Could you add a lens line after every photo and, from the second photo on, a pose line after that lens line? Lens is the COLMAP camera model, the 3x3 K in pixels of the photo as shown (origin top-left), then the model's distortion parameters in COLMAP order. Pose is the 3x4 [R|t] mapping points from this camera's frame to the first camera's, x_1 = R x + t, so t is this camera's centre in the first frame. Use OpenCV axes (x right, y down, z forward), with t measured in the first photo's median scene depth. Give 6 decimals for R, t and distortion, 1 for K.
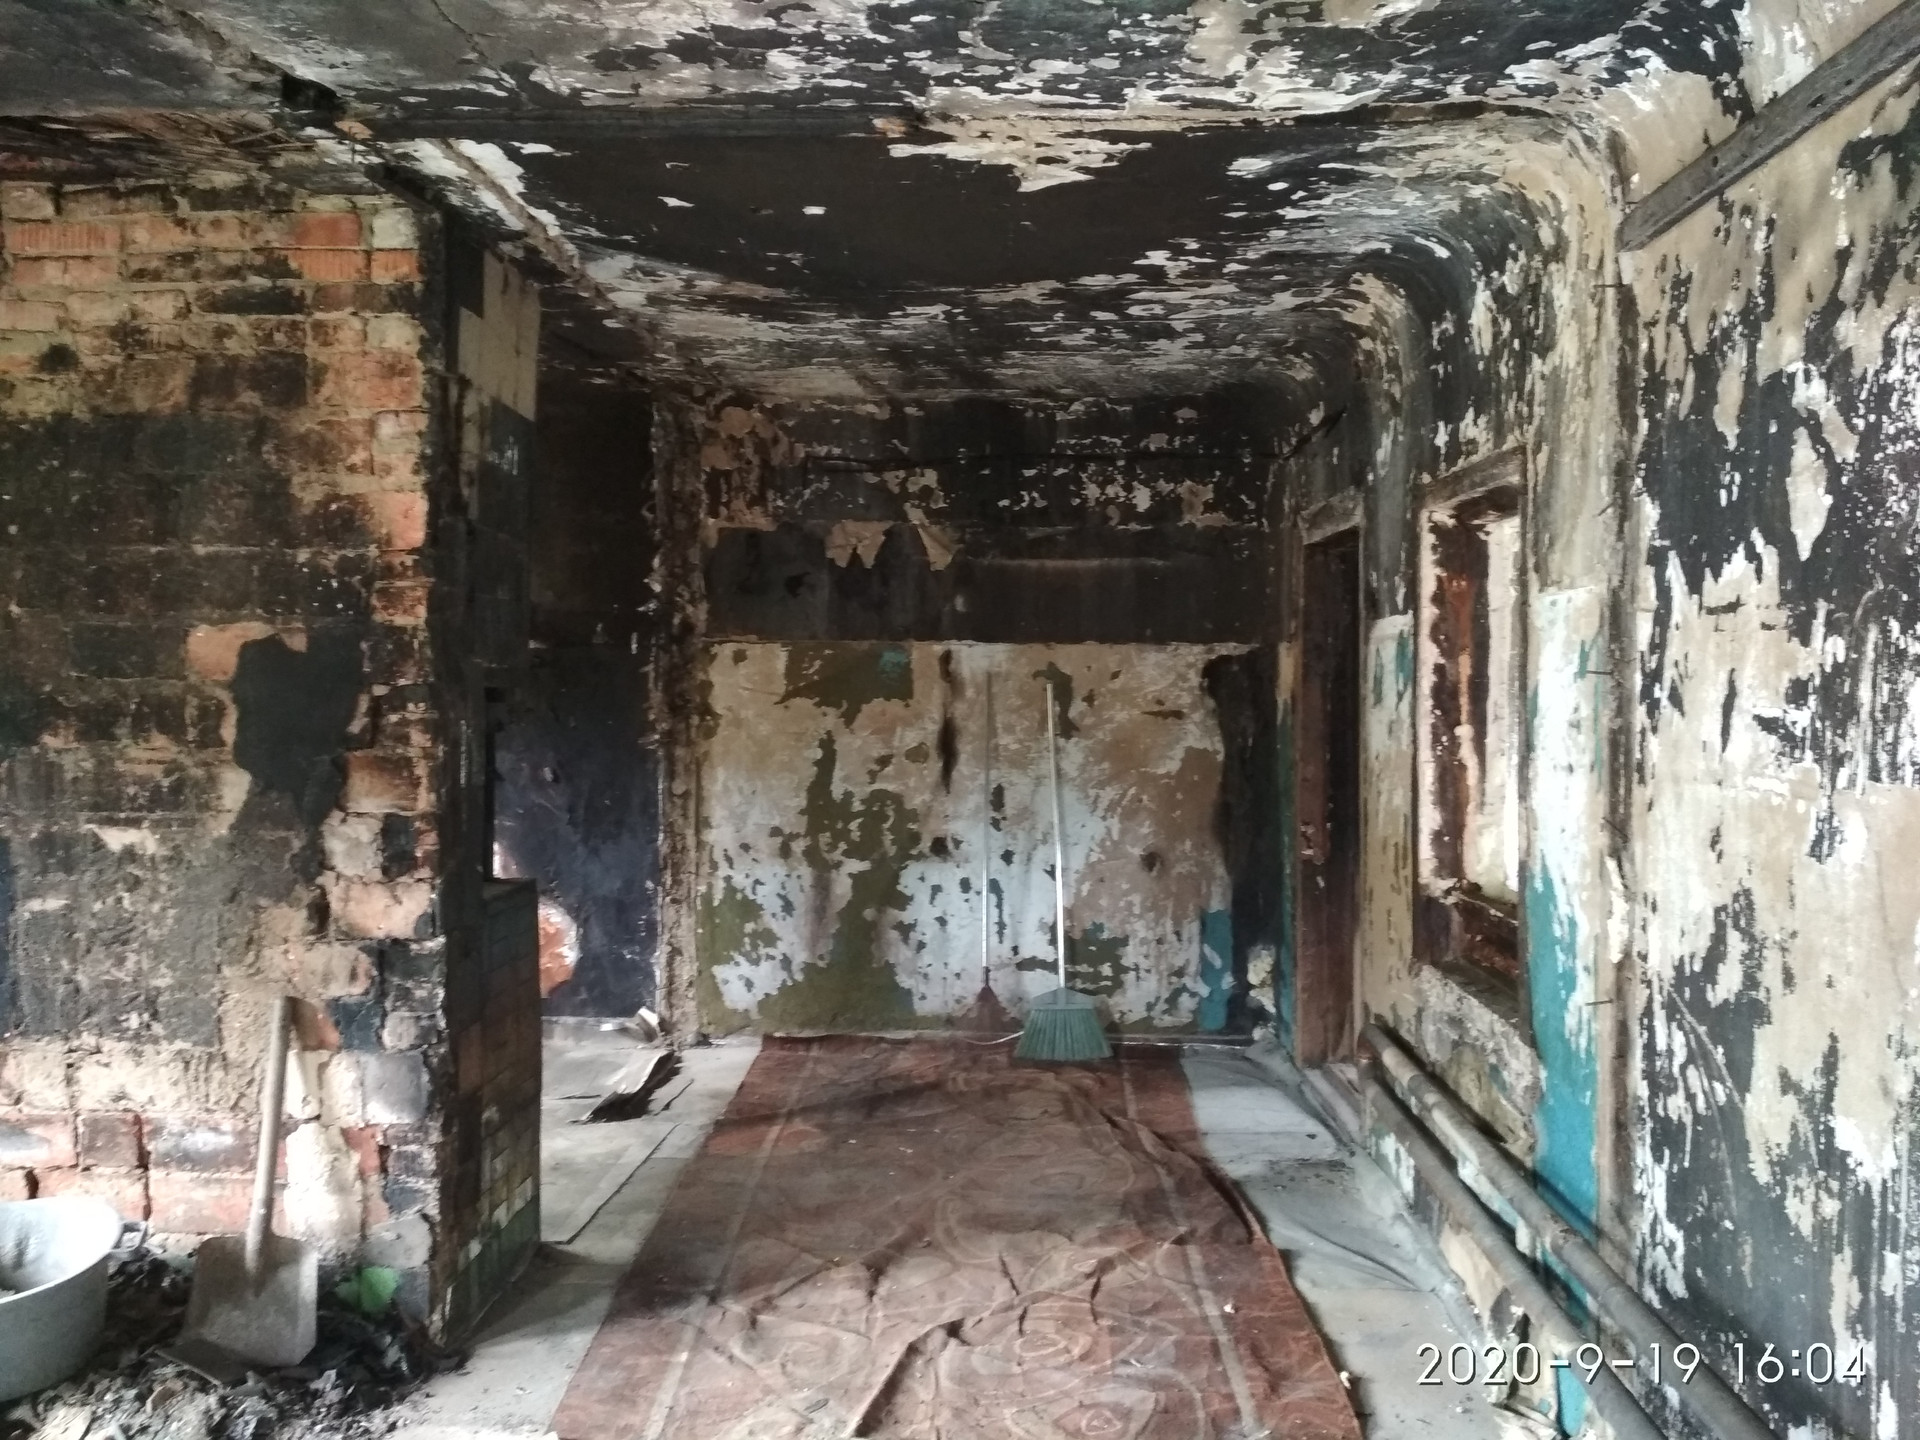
lens RADIAL K [[1722.7, 0, 958.0], [0, 1722.7, 734.8], [0, 0, 1]] dist [0.121646, -0.235065]
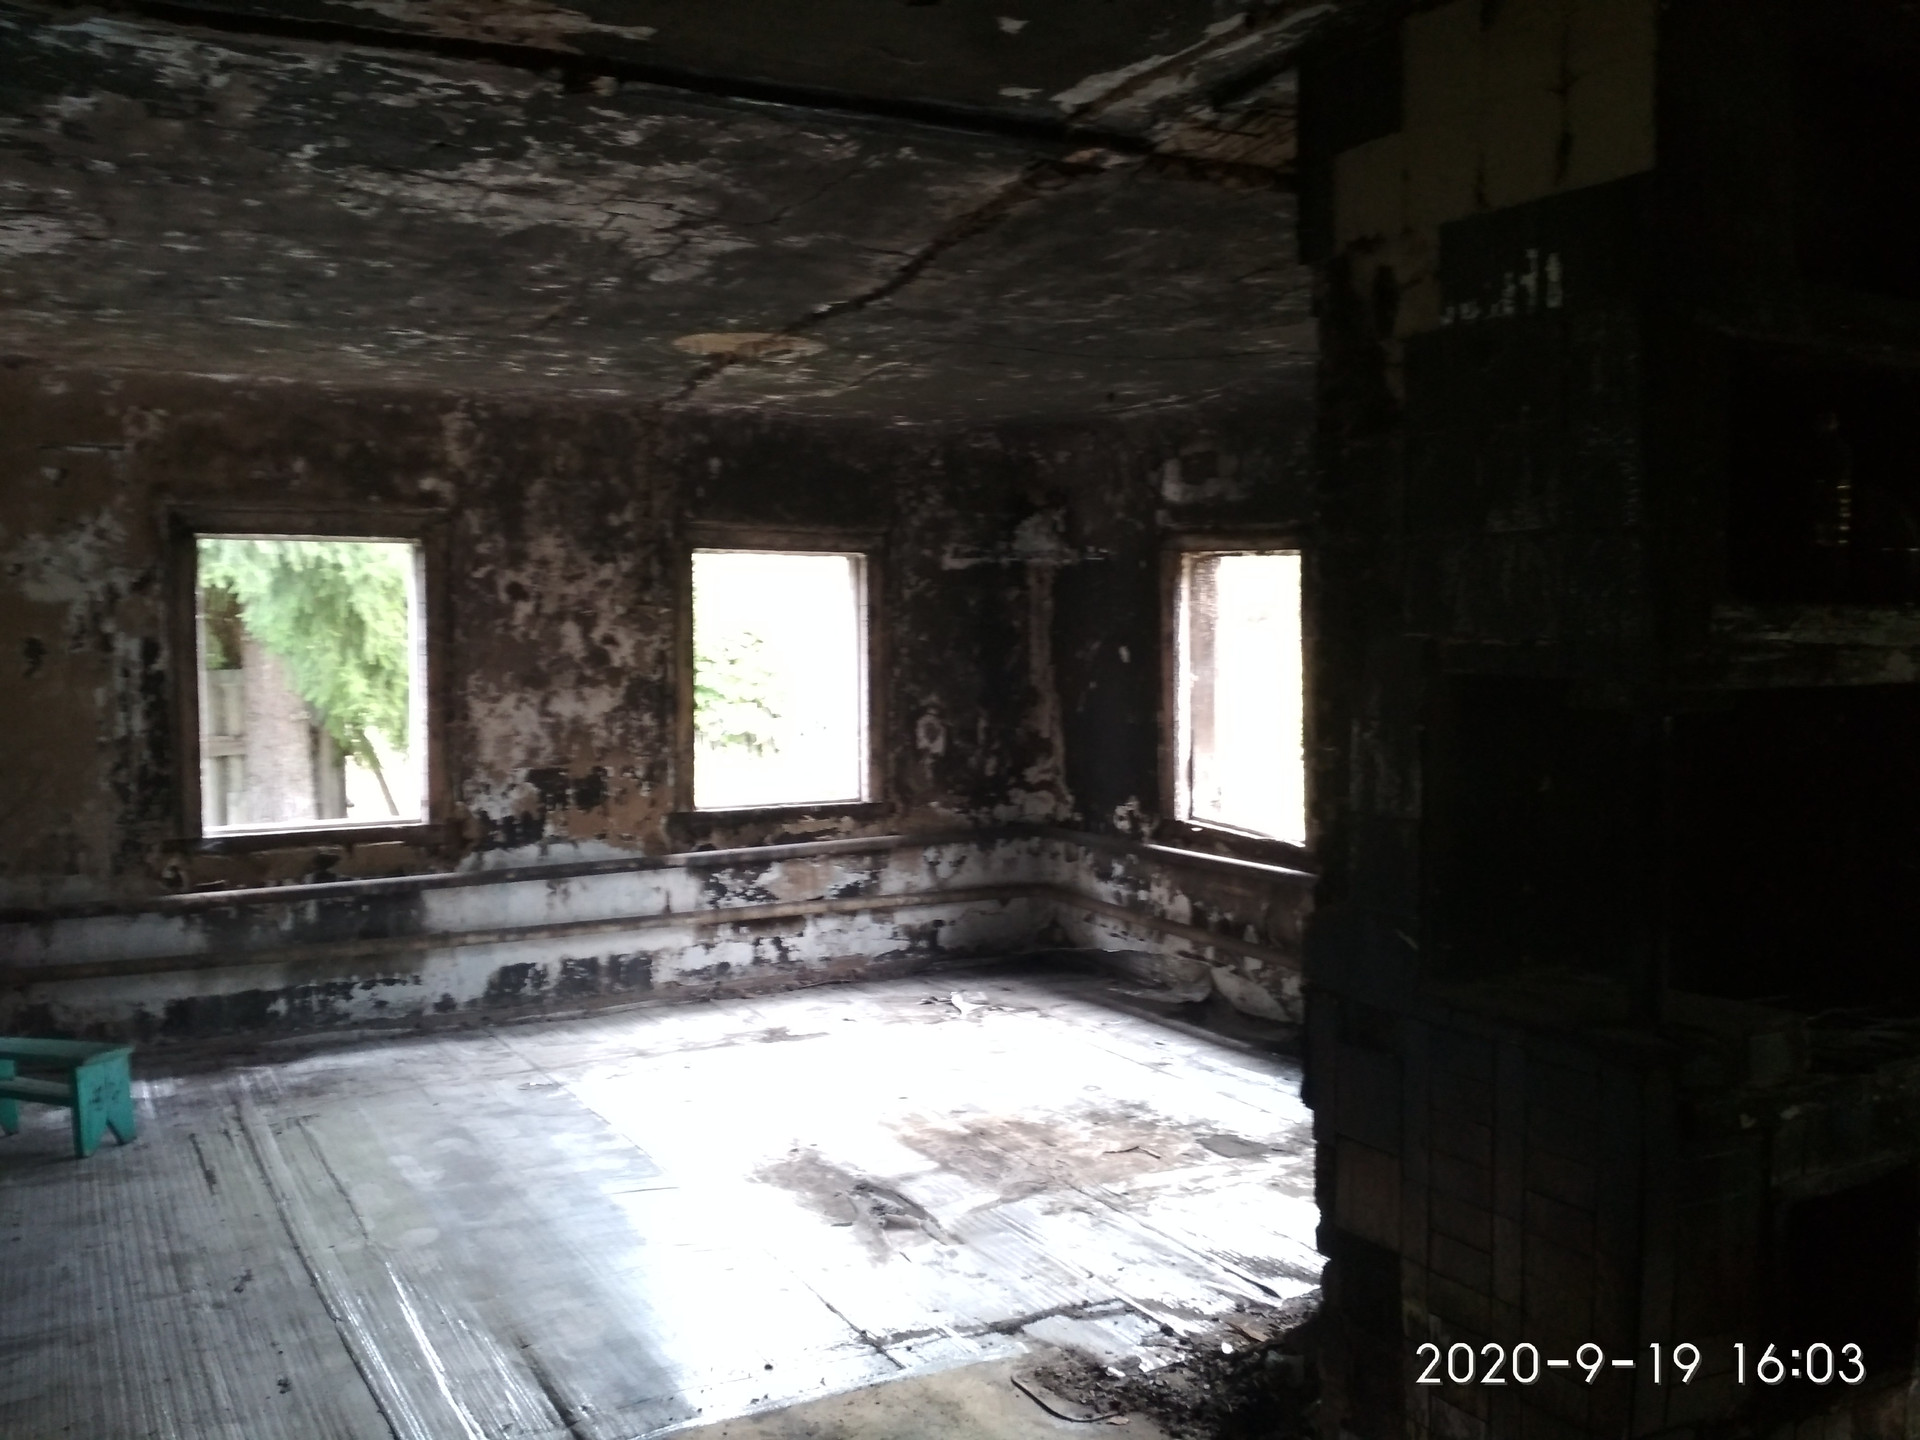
lens RADIAL K [[1722.7, 0, 958.0], [0, 1722.7, 734.8], [0, 0, 1]] dist [0.121646, -0.235065]
pose [[-0.861822, 0.031315, -0.506244, 0.303187], [-0.013249, 0.996362, 0.084188, -0.079852], [0.507039, 0.079262, -0.858271, 2.040032]]
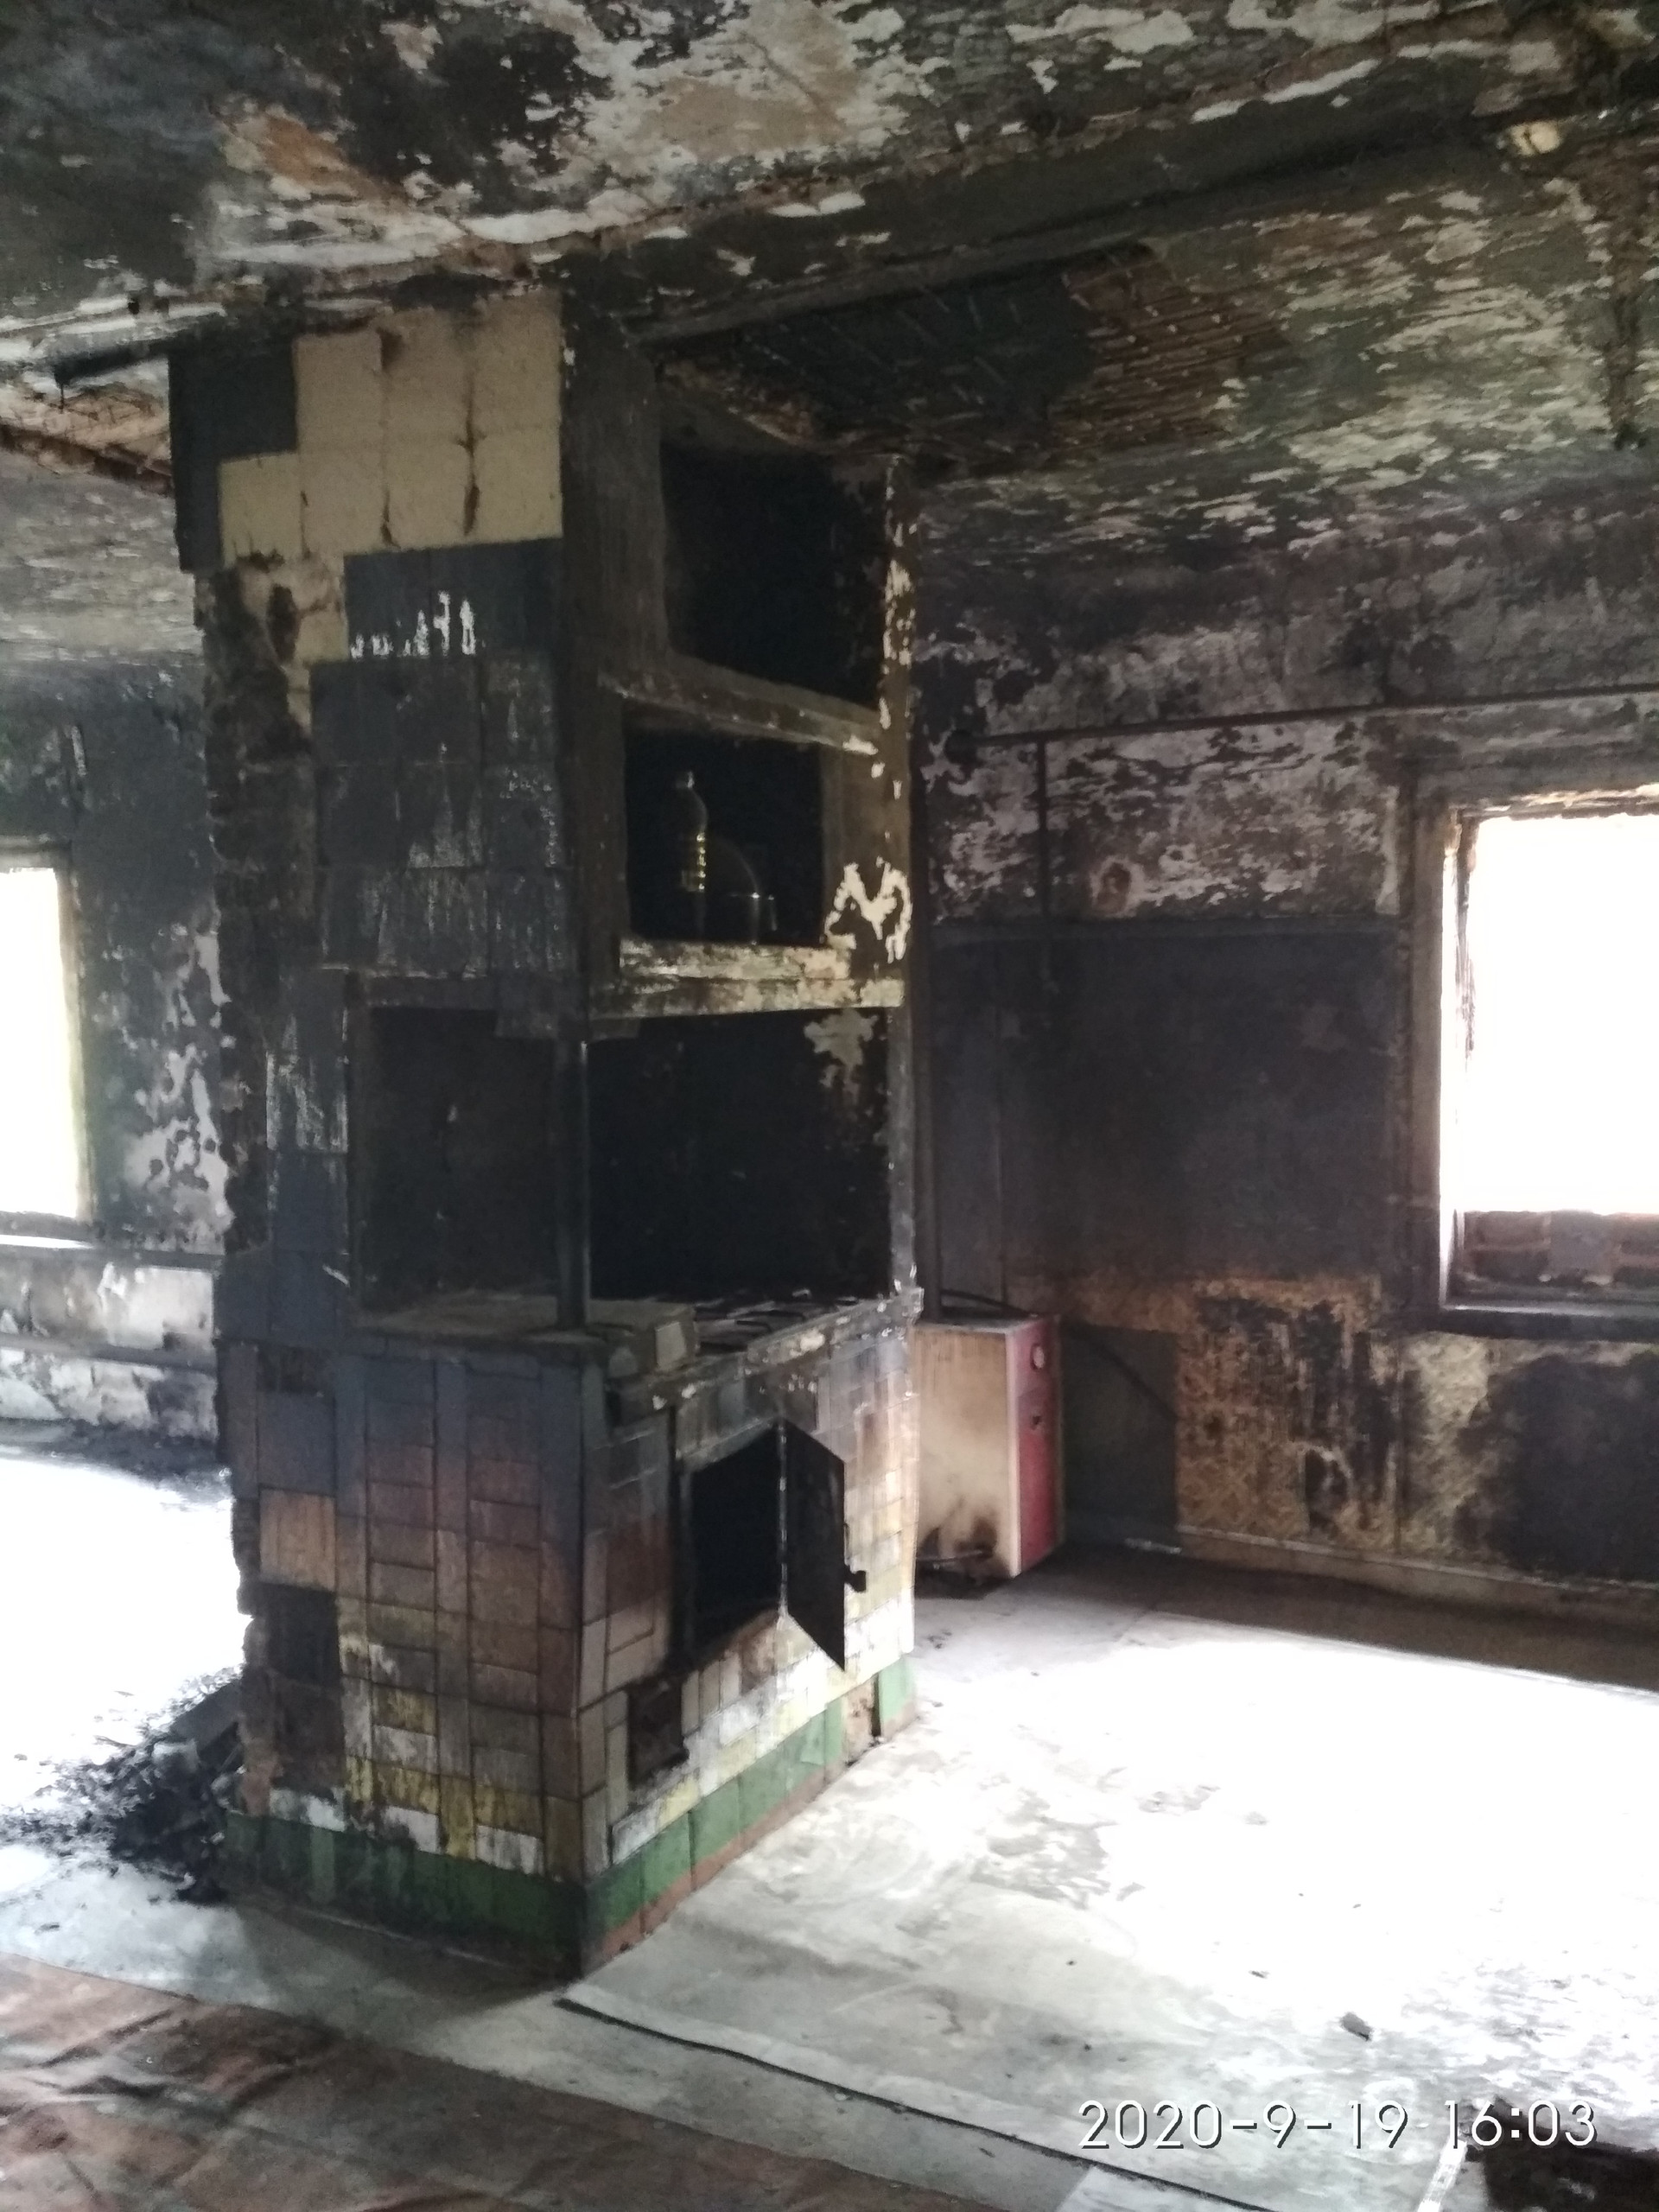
lens RADIAL K [[1984.7, 0, 824.9], [0, 1984.7, 1113.5], [0, 0, 1]] dist [0.121646, -0.235065]
pose [[-0.410226, 0.063796, -0.909750, 0.480265], [-0.027891, 0.996206, 0.082435, -0.075369], [0.911557, 0.059190, -0.406891, 2.034249]]
